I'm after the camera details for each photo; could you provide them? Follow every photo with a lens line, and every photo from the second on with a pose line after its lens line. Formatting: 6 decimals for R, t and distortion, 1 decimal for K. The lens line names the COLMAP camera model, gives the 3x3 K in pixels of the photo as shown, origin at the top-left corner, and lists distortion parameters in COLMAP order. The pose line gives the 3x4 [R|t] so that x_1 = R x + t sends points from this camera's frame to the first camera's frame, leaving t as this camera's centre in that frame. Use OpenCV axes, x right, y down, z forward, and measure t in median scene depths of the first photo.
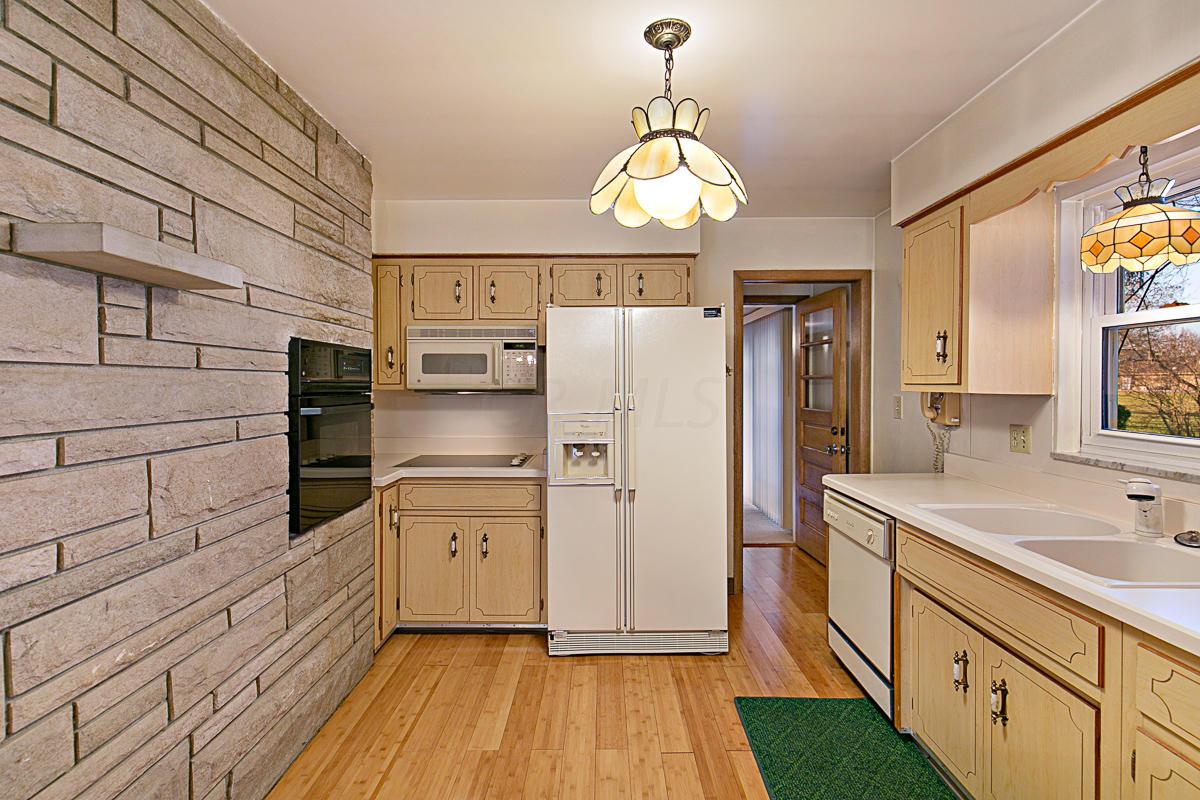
lens RADIAL K [[552.4, 0, 604.5], [0, 552.4, 394.4], [0, 0, 1]] dist [0.015954, -0.006754]
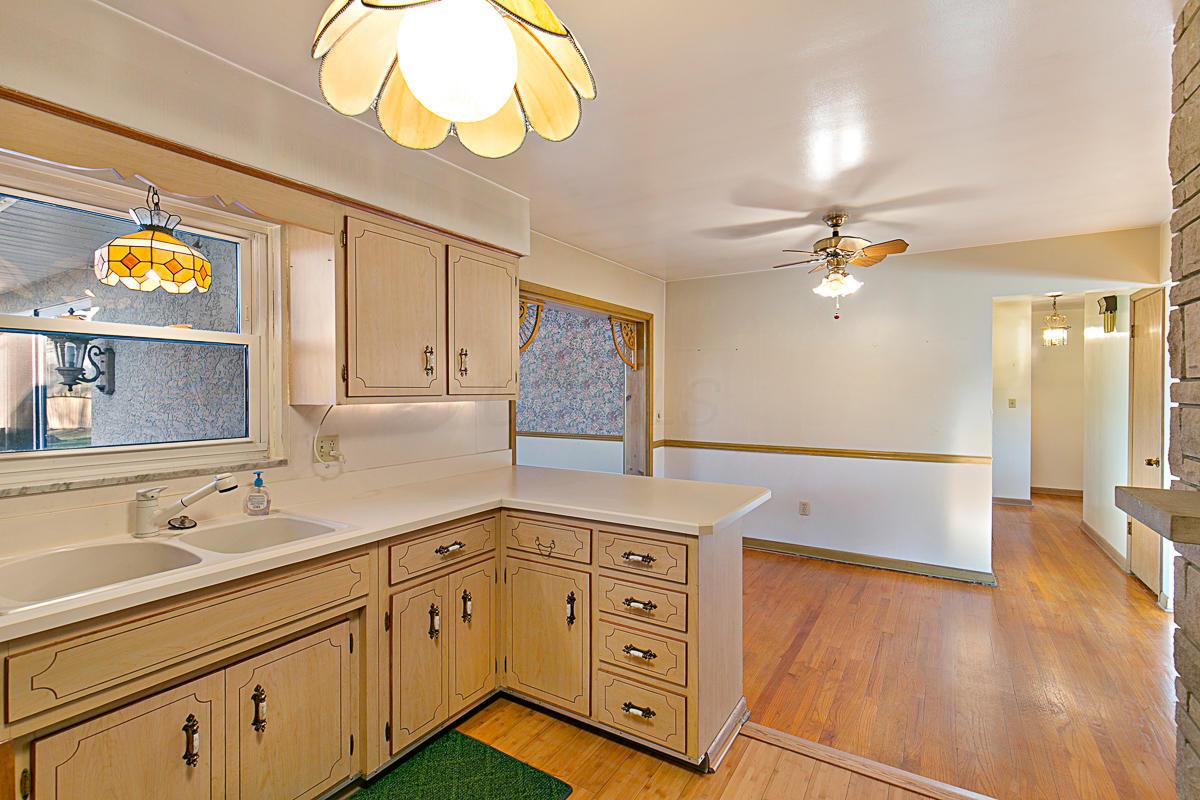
lens RADIAL K [[552.4, 0, 600.5], [0, 552.4, 393.2], [0, 0, 1]] dist [0.015954, -0.006754]
pose [[-0.855306, -0.000537, 0.518122, -0.215094], [0.011434, 0.999736, 0.019910, -0.022702], [-0.517996, 0.022954, -0.855075, 0.968379]]
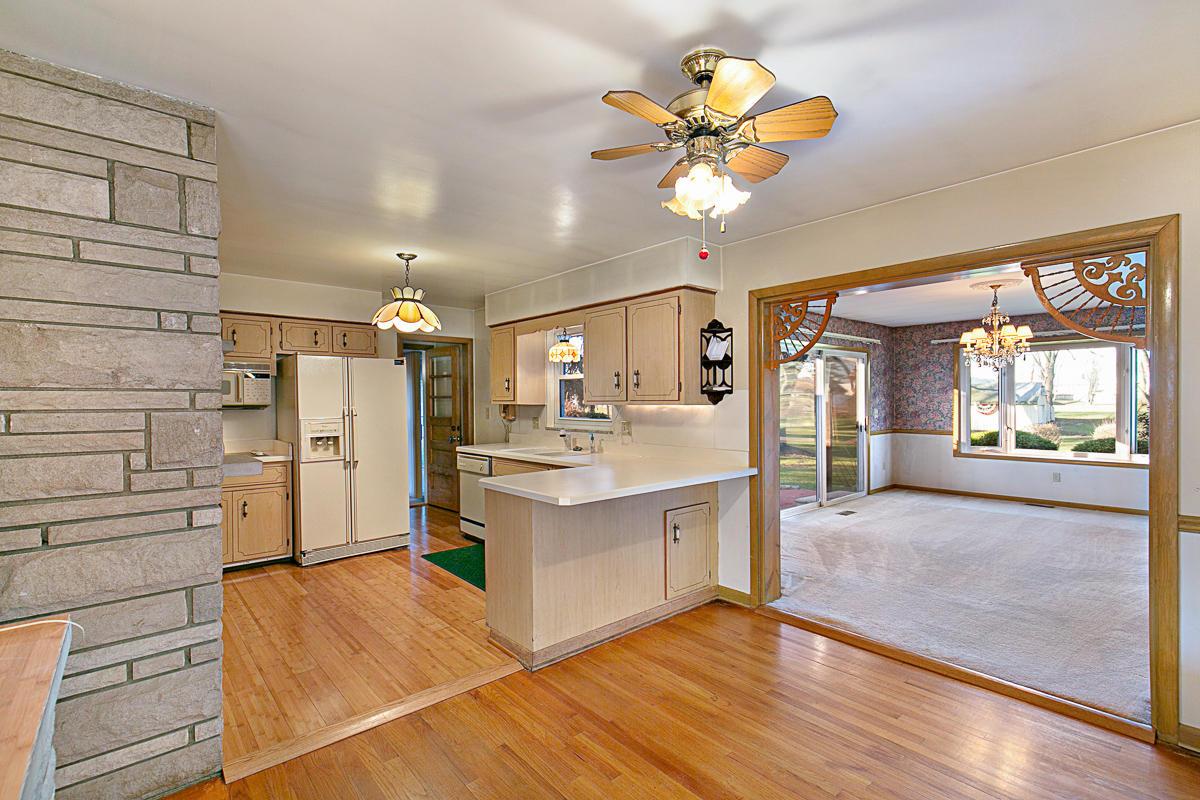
lens RADIAL K [[552.4, 0, 620.4], [0, 552.4, 405.8], [0, 0, 1]] dist [0.015954, -0.006754]
pose [[0.730419, -0.009598, 0.682932, -0.567094], [0.017867, 0.999828, -0.005057, 0.020815], [-0.682766, 0.015896, 0.730464, -0.911702]]
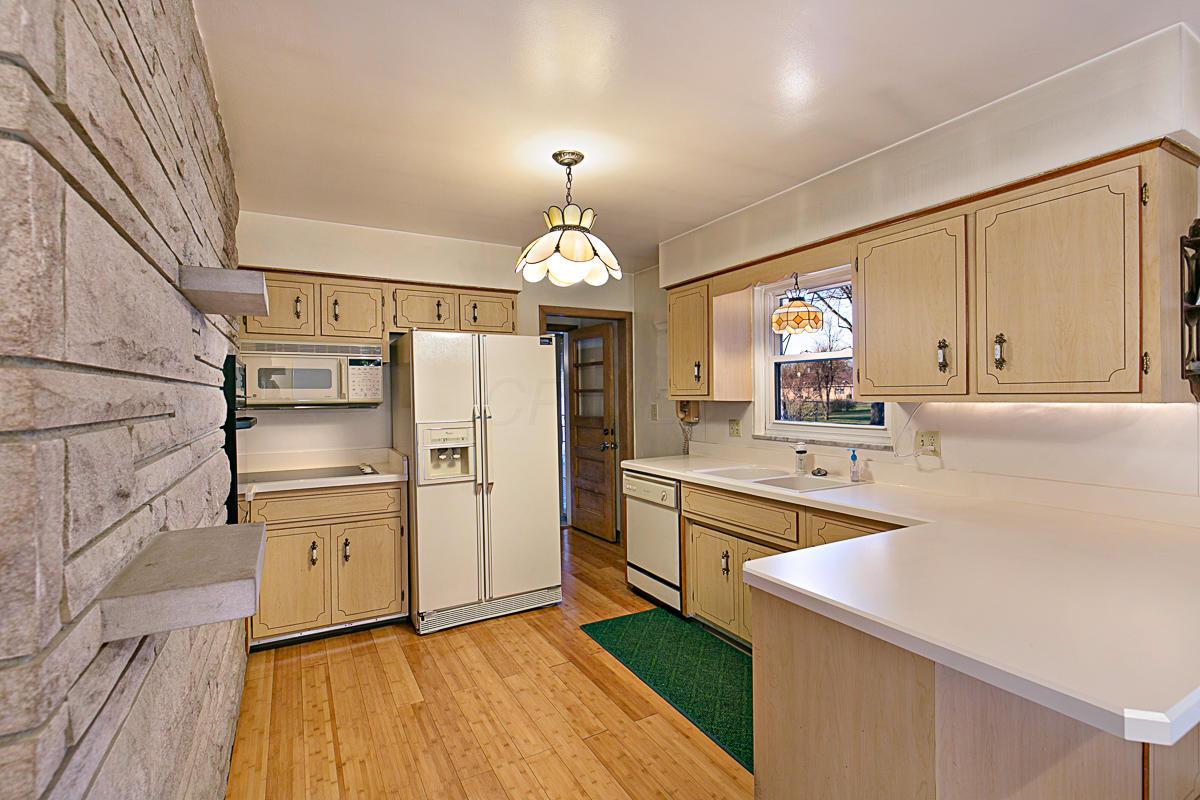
lens RADIAL K [[552.4, 0, 606.5], [0, 552.4, 401.9], [0, 0, 1]] dist [0.015954, -0.006754]
pose [[0.866424, -0.012962, 0.499140, -0.354333], [0.018497, 0.999810, -0.006144, 0.004958], [-0.498966, 0.014556, 0.866499, -0.202961]]
